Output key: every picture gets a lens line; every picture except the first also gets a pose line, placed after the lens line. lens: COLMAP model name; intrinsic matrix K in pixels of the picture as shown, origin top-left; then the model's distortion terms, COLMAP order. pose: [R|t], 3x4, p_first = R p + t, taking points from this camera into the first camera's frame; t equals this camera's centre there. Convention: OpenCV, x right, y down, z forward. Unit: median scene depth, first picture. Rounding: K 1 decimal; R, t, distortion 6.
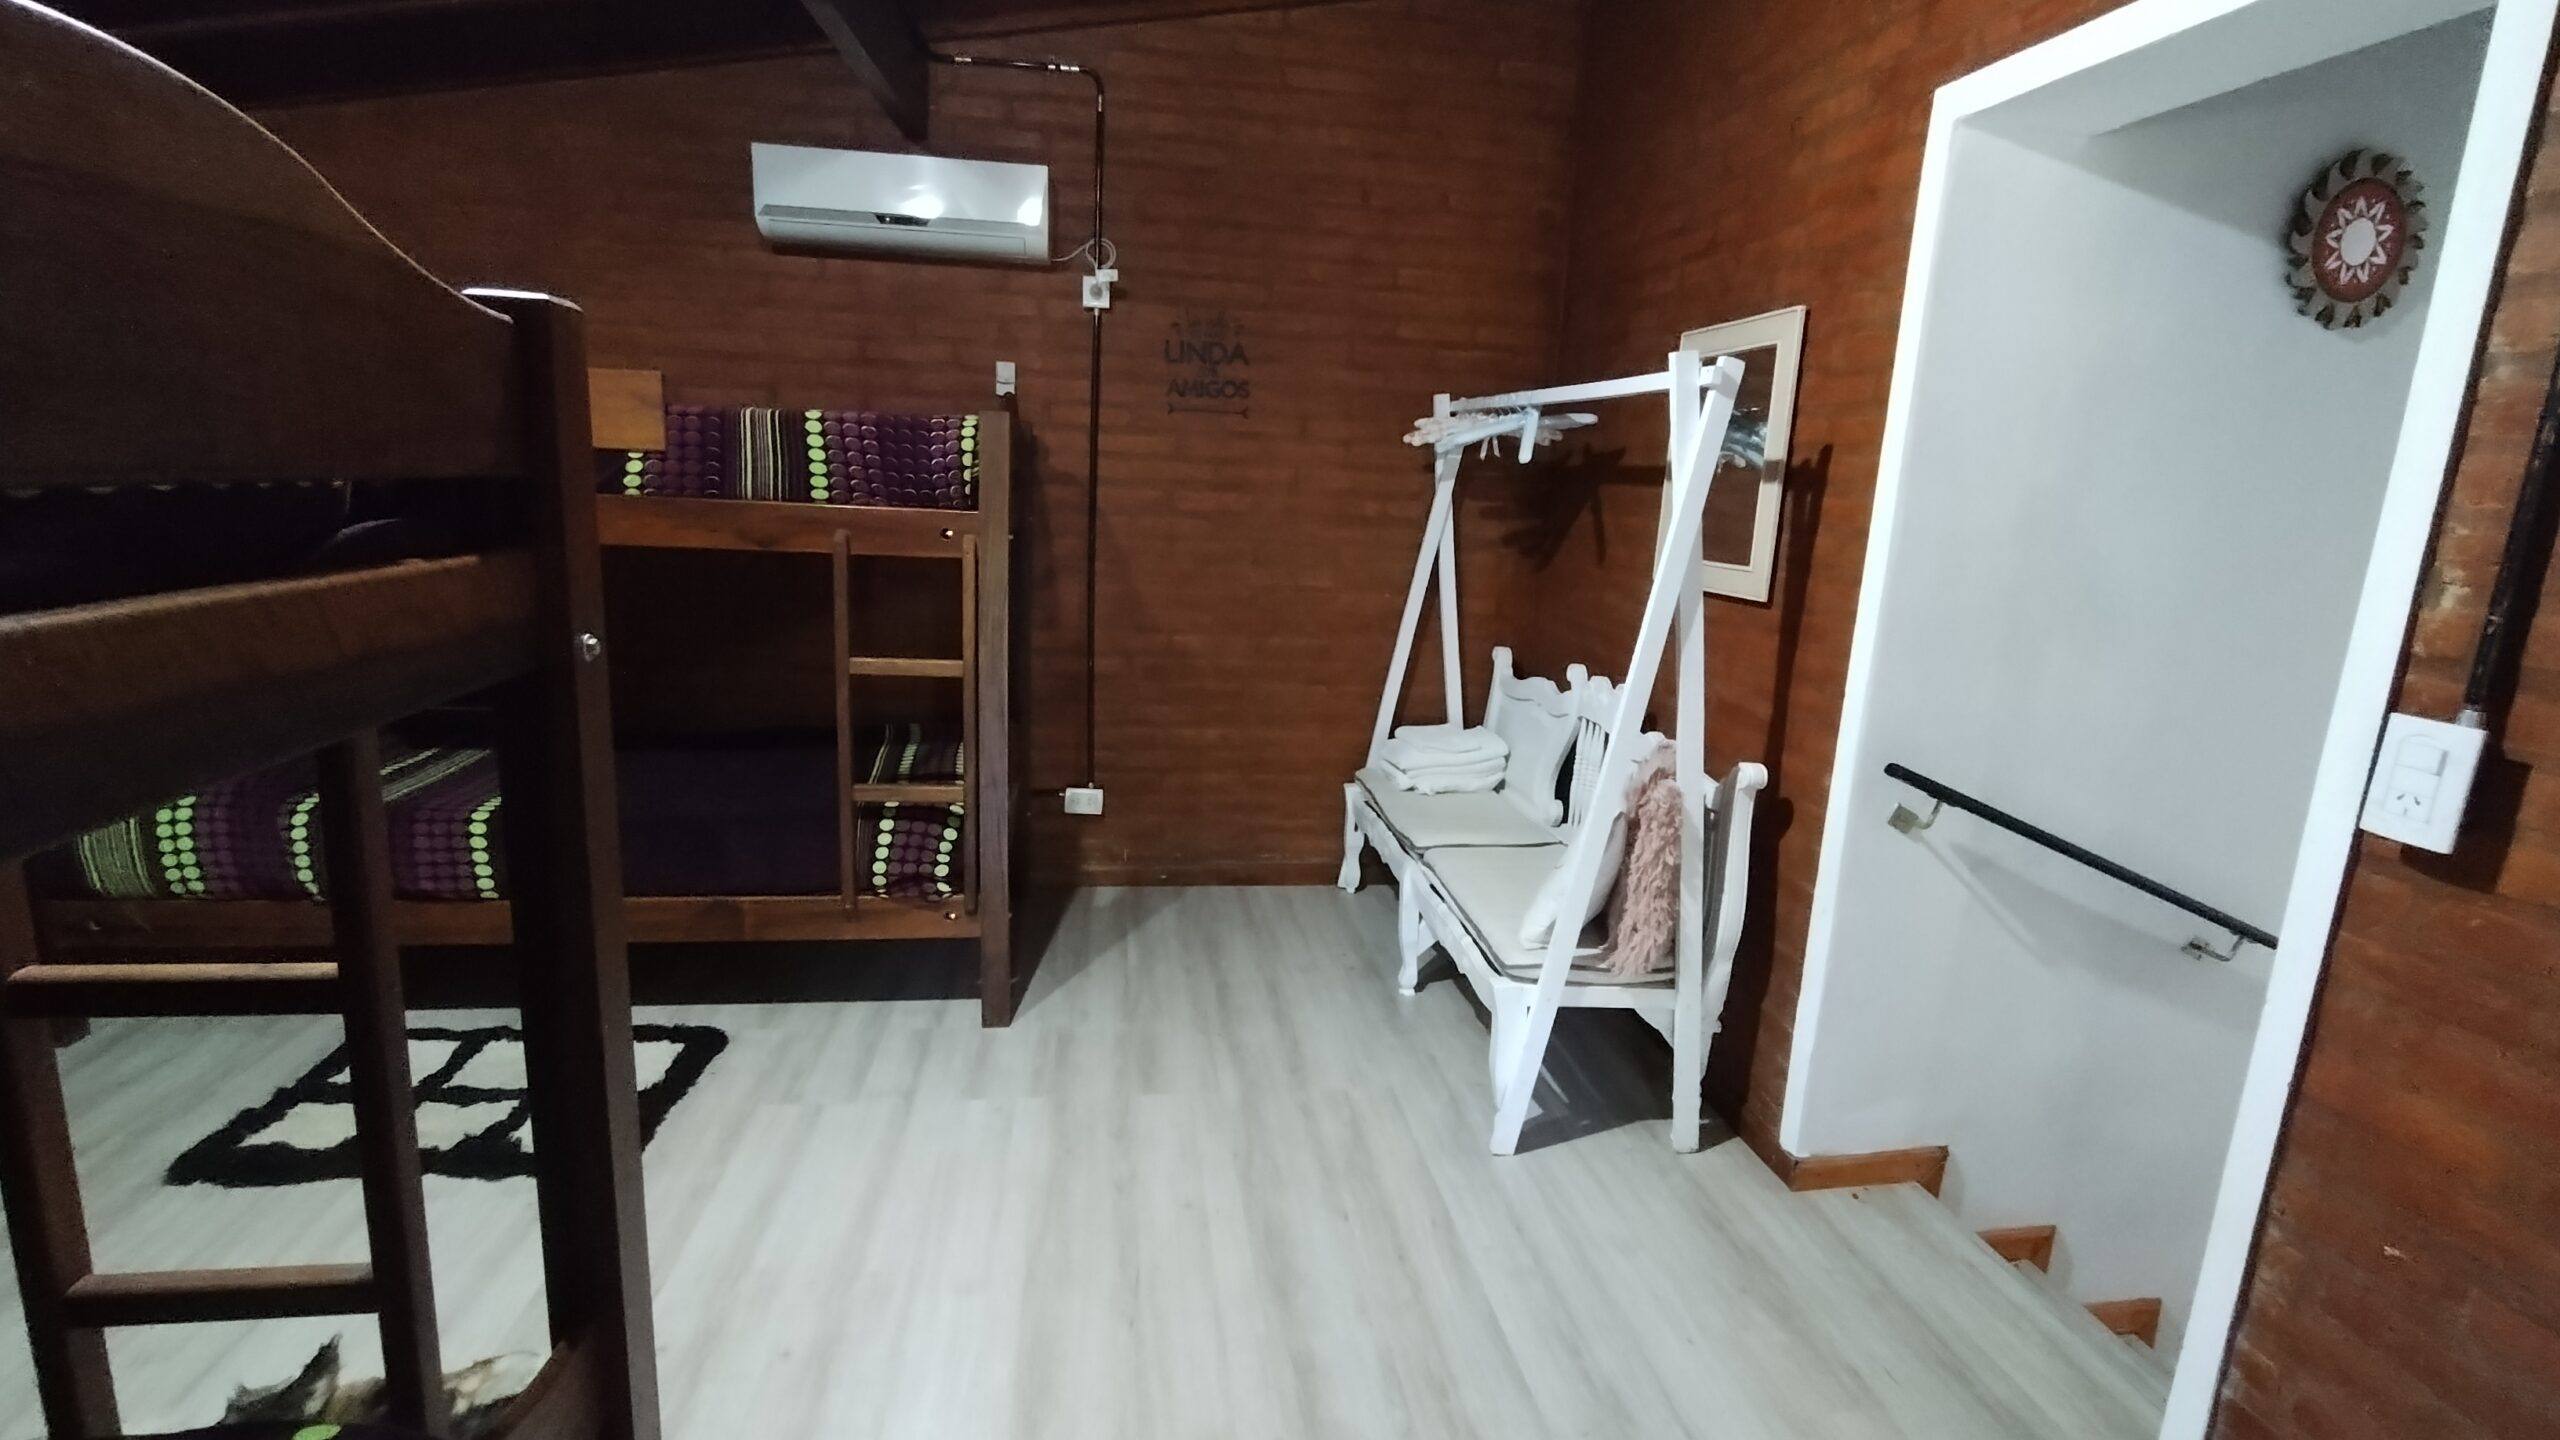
lens RADIAL K [[1163.0, 0, 1283.9], [0, 1163.0, 705.9], [0, 0, 1]] dist [-0.006394, 0.000275]
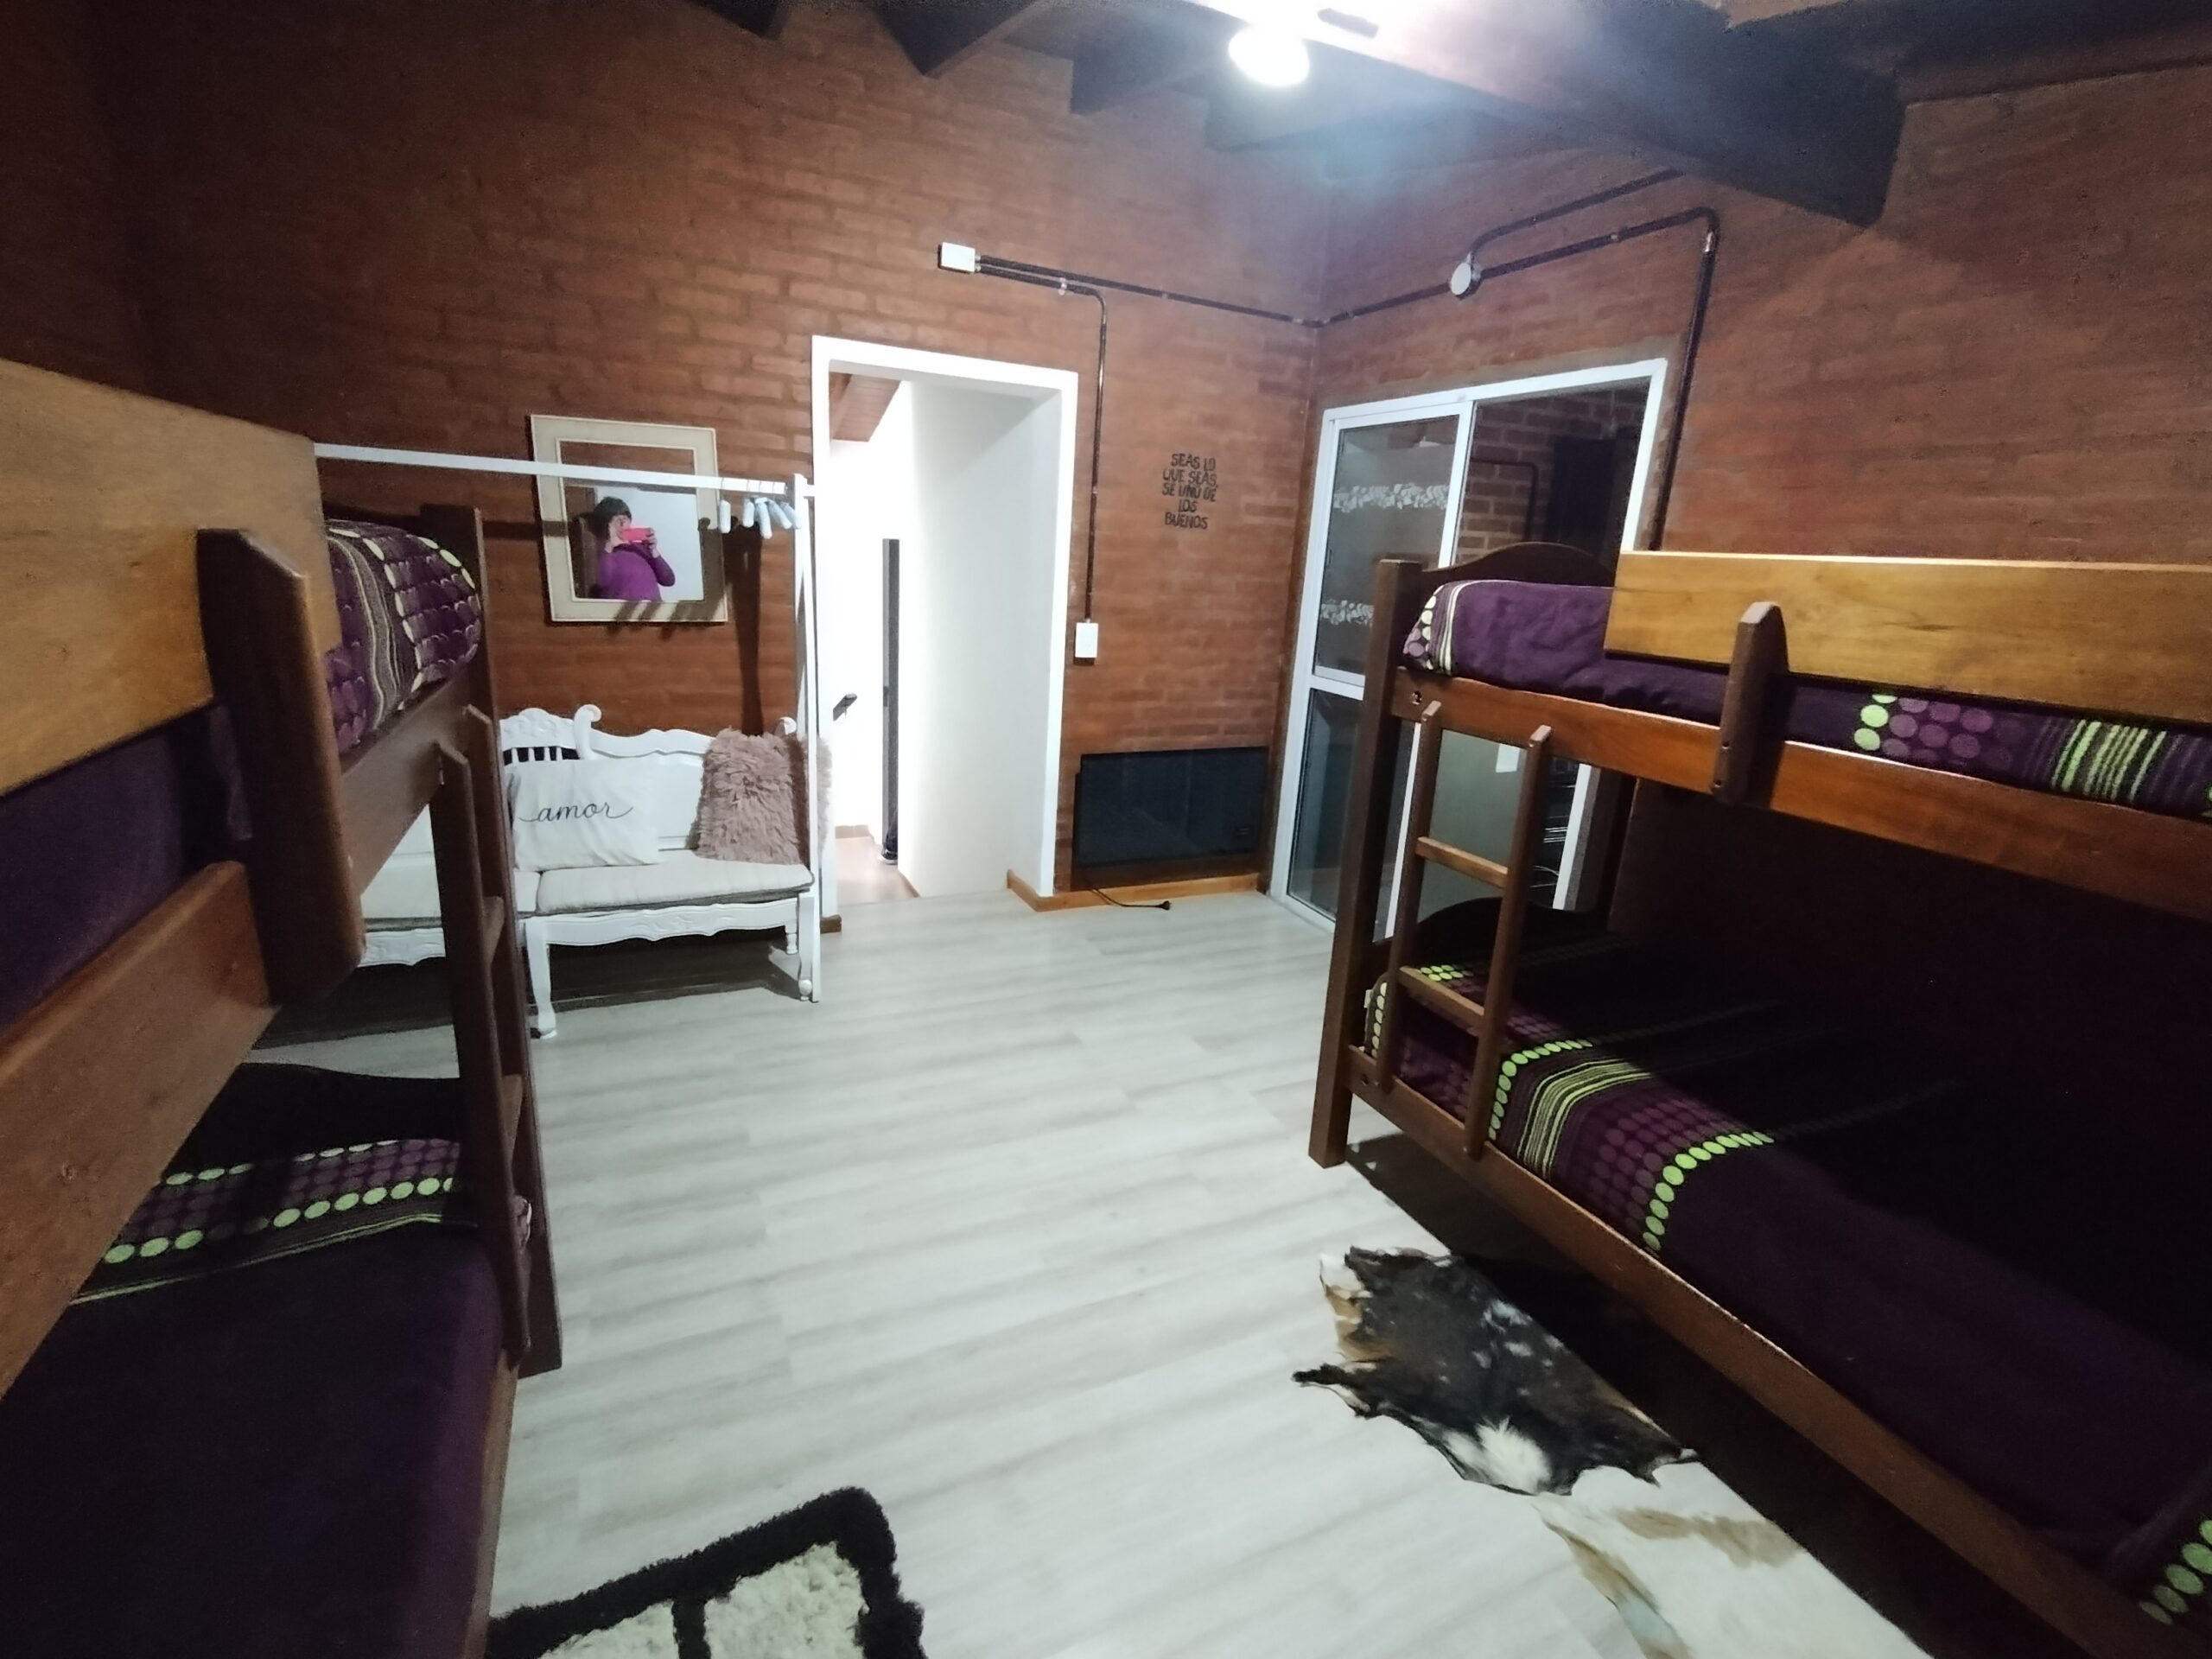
lens RADIAL K [[1010.3, 0, 1107.2], [0, 1010.3, 822.7], [0, 0, 1]] dist [-0.006214, -0.000342]
pose [[-0.293246, -0.306626, 0.905531, -0.922212], [0.120677, 0.927724, 0.353221, -0.224993], [-0.948390, 0.212858, -0.235048, 0.775374]]
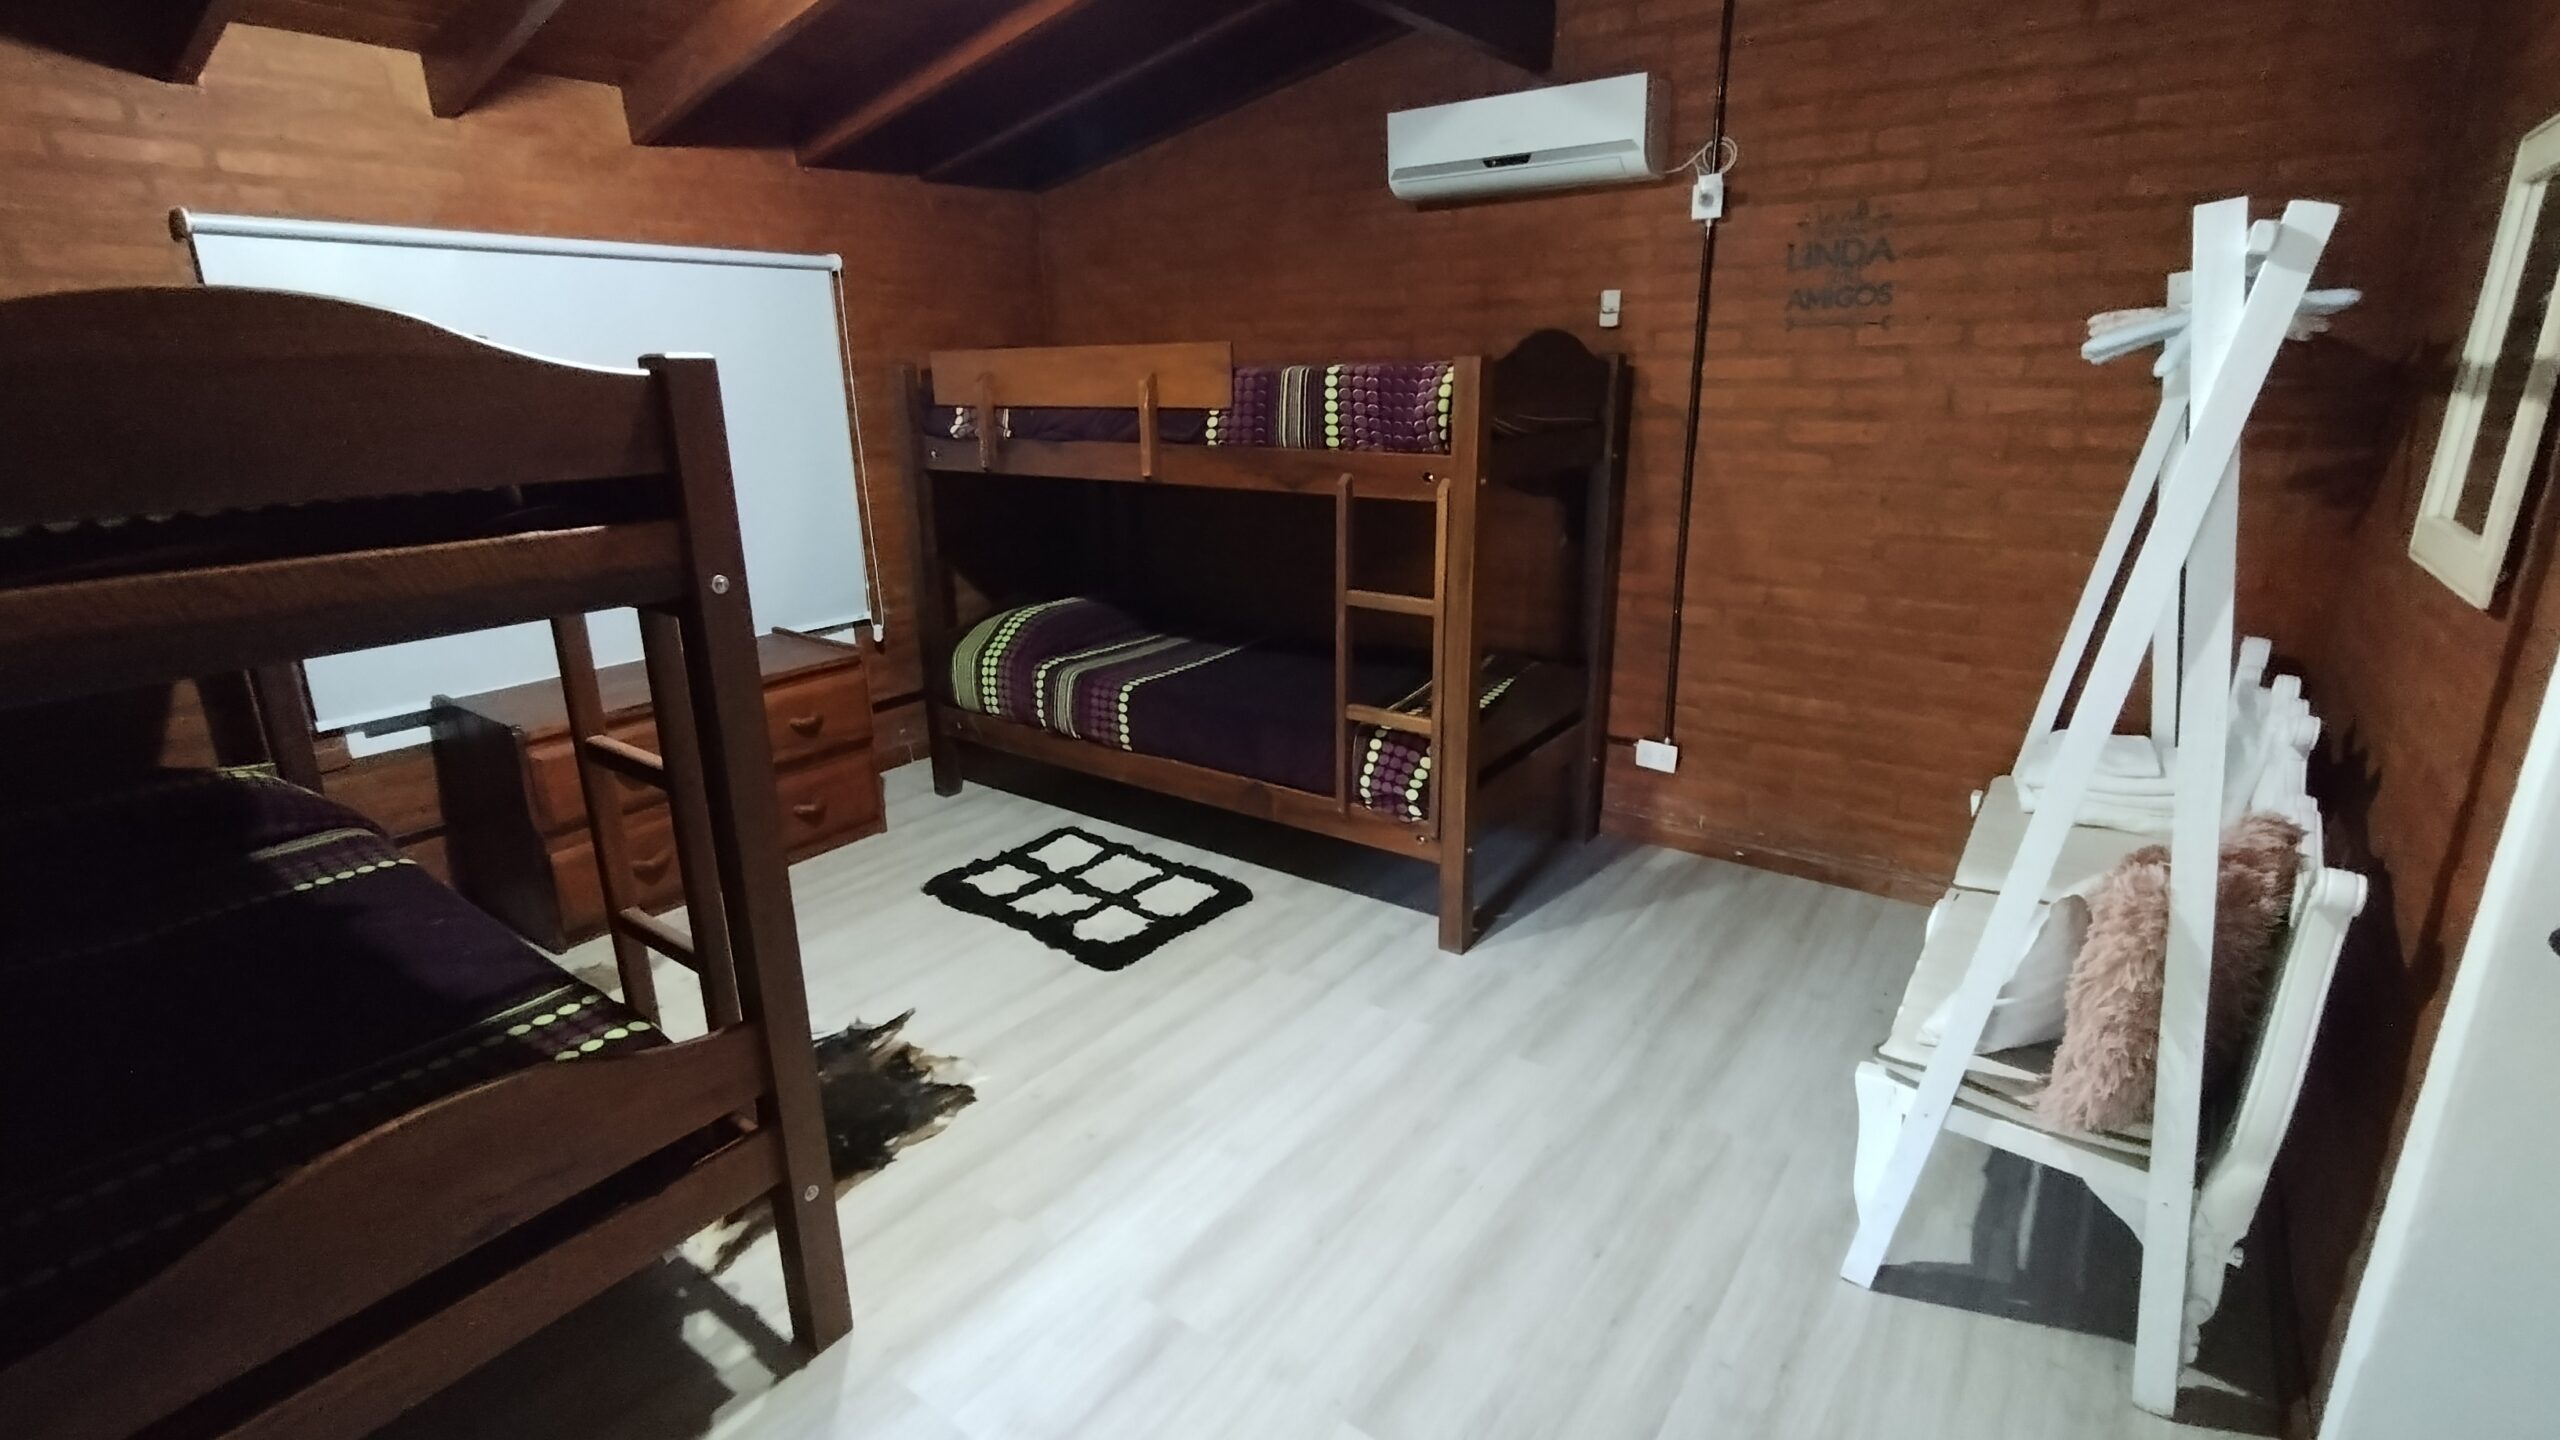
lens RADIAL K [[1163.0, 0, 1283.9], [0, 1163.0, 705.9], [0, 0, 1]] dist [-0.006394, 0.000275]
pose [[0.714495, 0.139926, -0.685506, 0.342822], [-0.091829, 0.990076, 0.106383, -0.042448], [0.693588, -0.013061, 0.720253, 0.147957]]
